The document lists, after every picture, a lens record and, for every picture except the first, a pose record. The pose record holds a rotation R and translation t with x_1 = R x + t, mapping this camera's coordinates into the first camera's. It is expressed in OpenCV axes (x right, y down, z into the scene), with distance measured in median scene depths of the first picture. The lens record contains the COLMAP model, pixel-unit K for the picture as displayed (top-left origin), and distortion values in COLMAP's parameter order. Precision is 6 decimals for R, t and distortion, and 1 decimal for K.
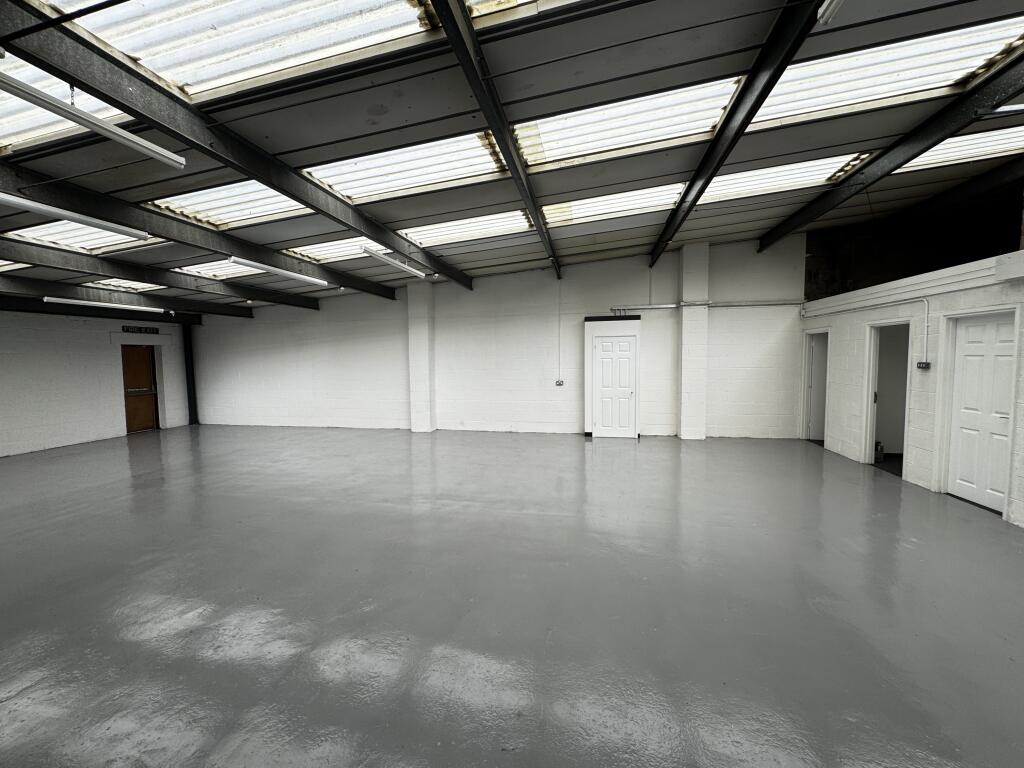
lens RADIAL K [[407.9, 0, 512.0], [0, 407.9, 384.0], [0, 0, 1]] dist [-0.001296, 0.000117]
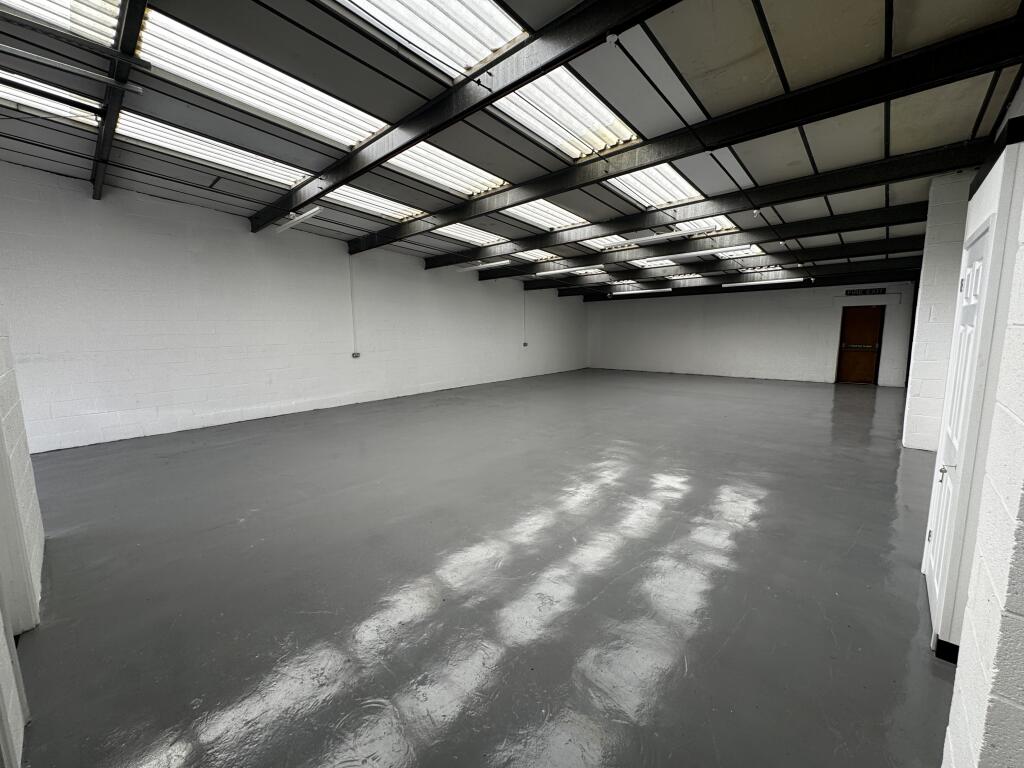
lens RADIAL K [[407.9, 0, 512.0], [0, 407.9, 384.0], [0, 0, 1]] dist [-0.001296, 0.000117]
pose [[-0.512025, 0.134235, -0.848417, 0.856414], [-0.036126, 0.983474, 0.177406, -0.075764], [0.858210, 0.121486, -0.498715, 1.185667]]
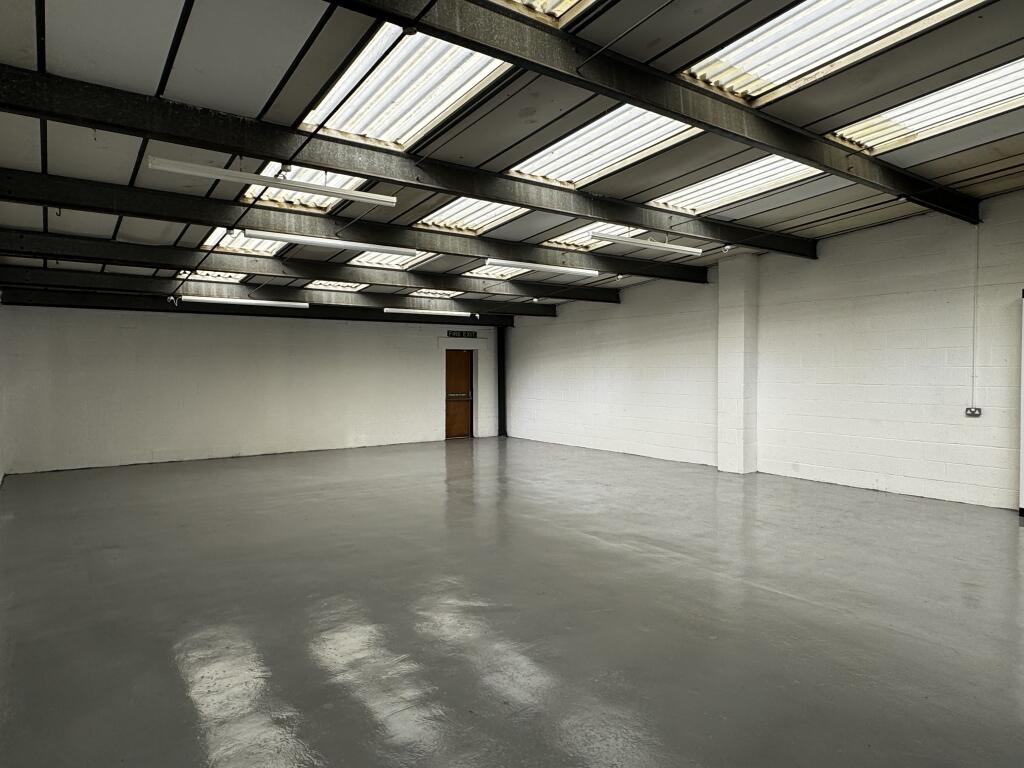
lens RADIAL K [[635.6, 0, 512.0], [0, 635.6, 384.0], [0, 0, 1]] dist [-0.000190, 0.001161]
pose [[0.738522, 0.027125, -0.673683, 0.327601], [-0.051574, 0.998536, -0.016332, 0.008753], [0.672254, 0.046806, 0.738840, -0.065927]]
